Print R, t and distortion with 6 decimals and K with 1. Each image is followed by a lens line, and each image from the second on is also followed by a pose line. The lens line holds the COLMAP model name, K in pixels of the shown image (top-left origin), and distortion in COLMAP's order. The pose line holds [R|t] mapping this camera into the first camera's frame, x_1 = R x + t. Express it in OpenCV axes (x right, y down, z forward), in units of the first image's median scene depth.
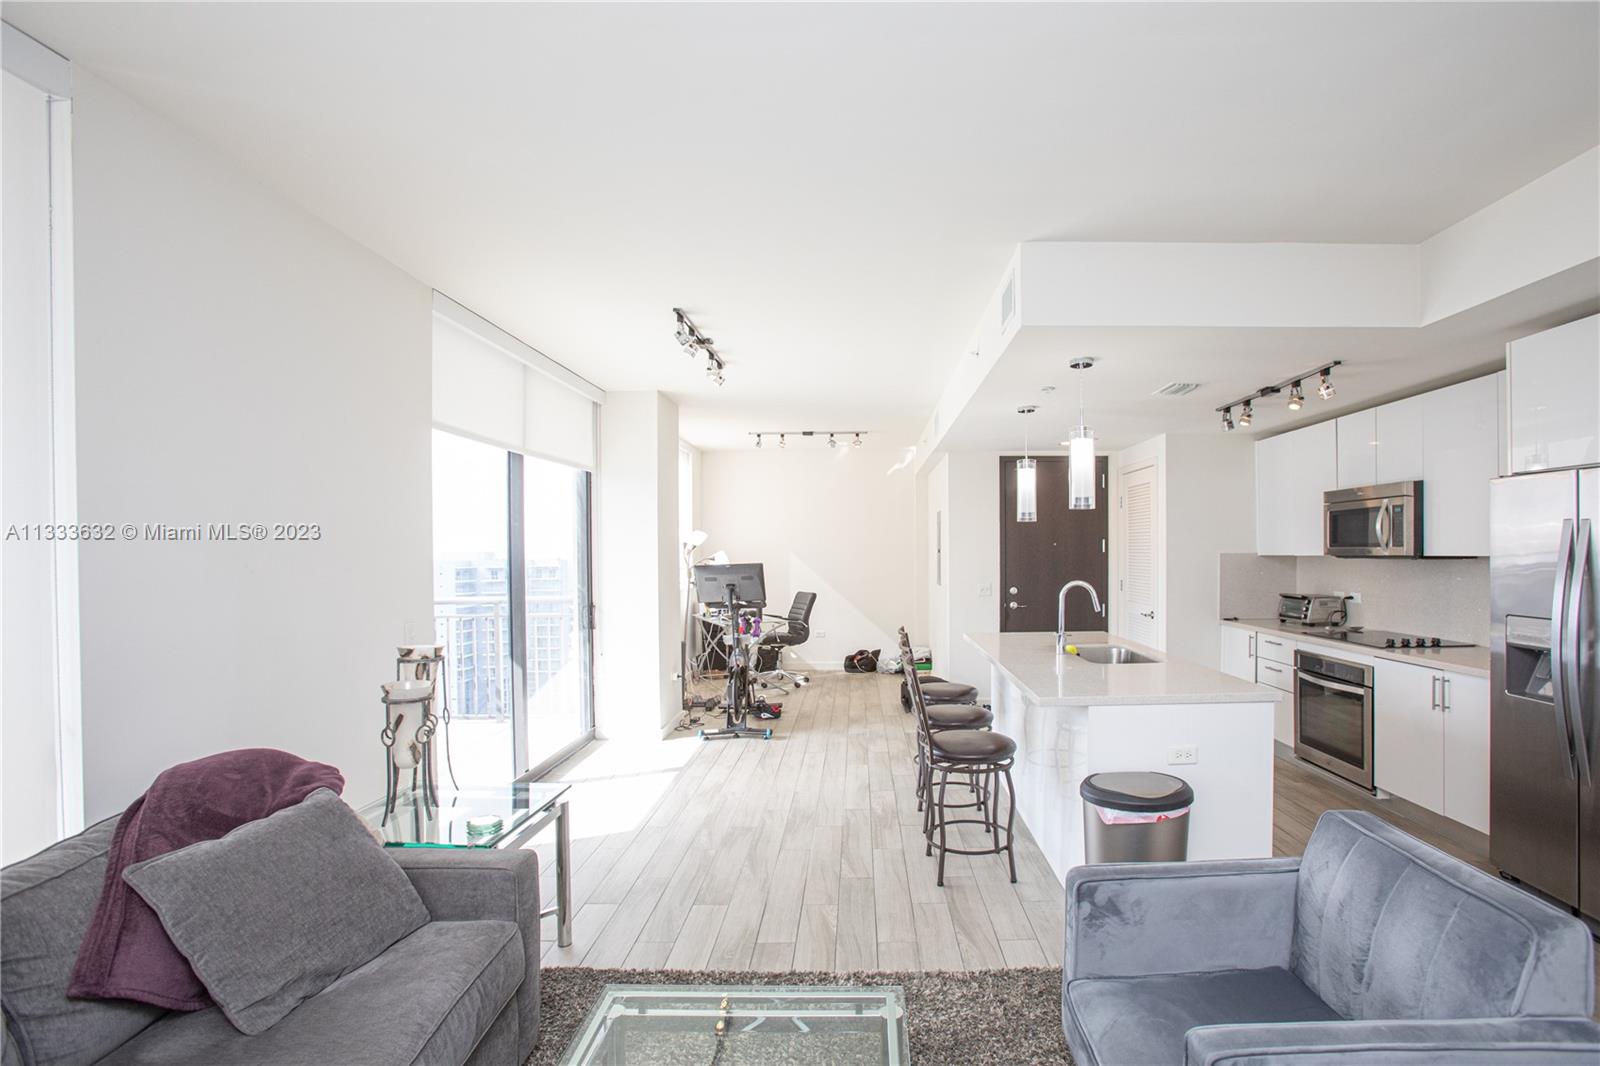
lens RADIAL K [[781.8, 0, 846.5], [0, 781.8, 559.2], [0, 0, 1]] dist [-0.092136, 0.043530]
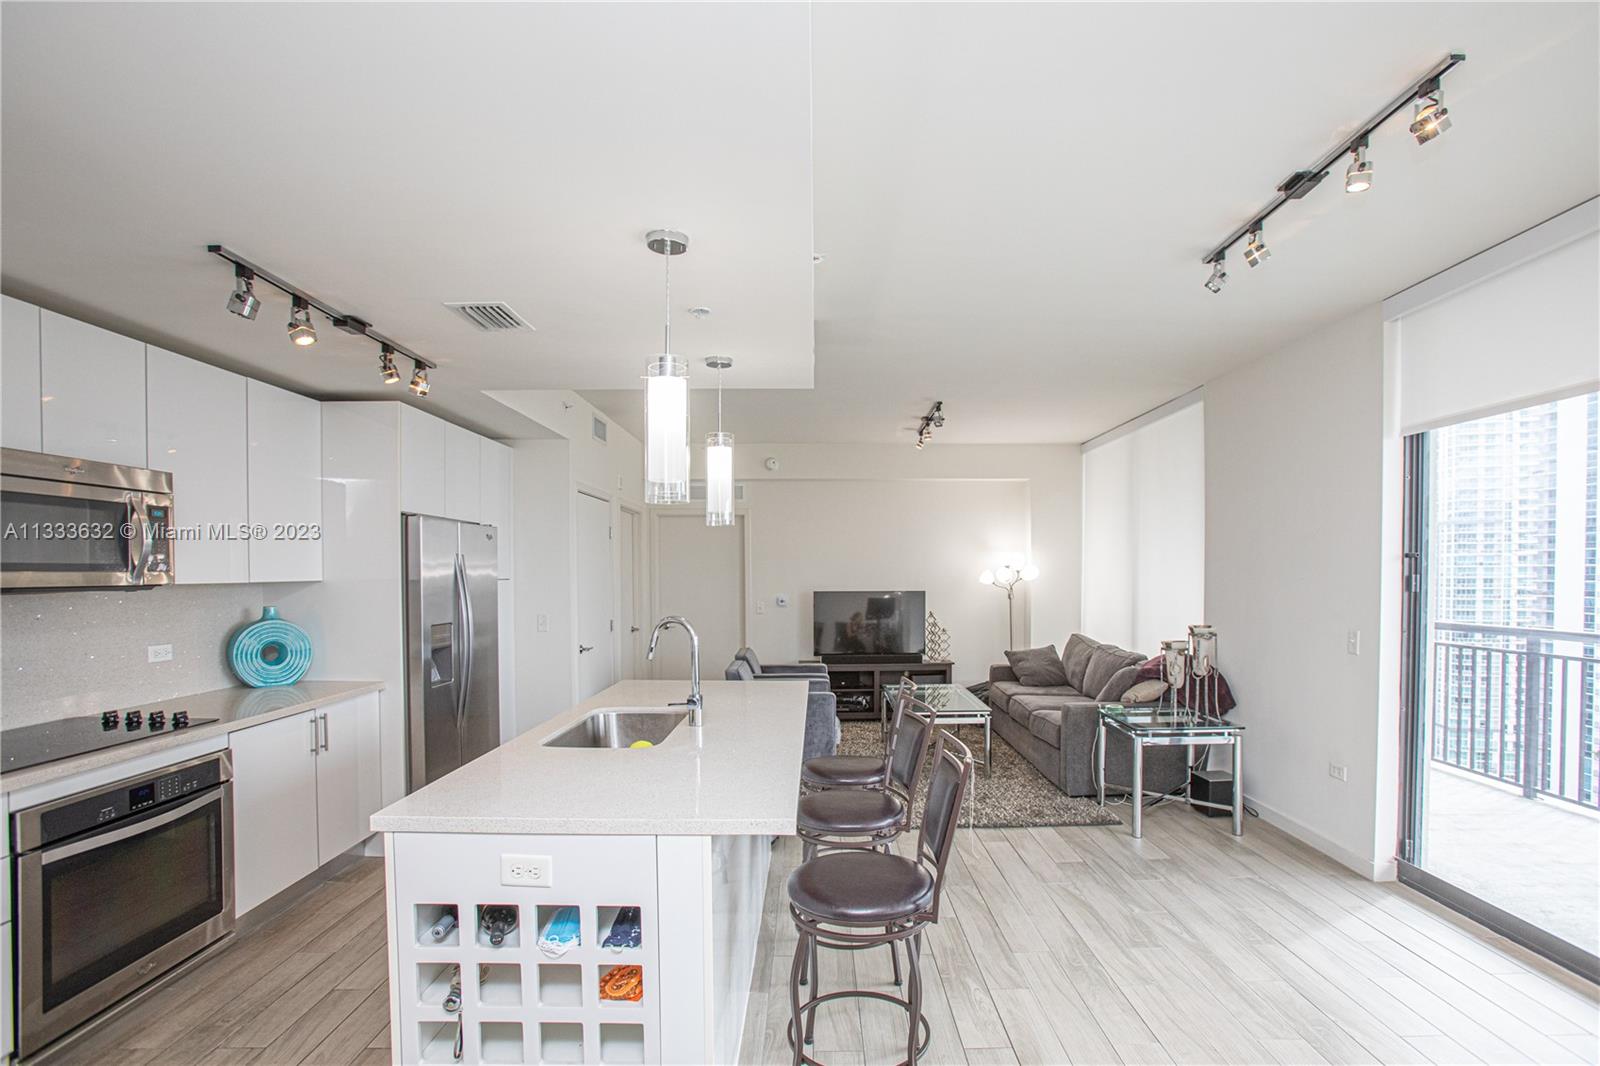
lens RADIAL K [[741.9, 0, 842.5], [0, 741.9, 583.1], [0, 0, 1]] dist [-0.055792, 0.023103]
pose [[-0.998420, 0.013814, -0.054475, 0.146826], [0.012495, 0.999622, 0.024483, -0.010136], [0.054793, 0.023763, -0.998215, 1.319149]]
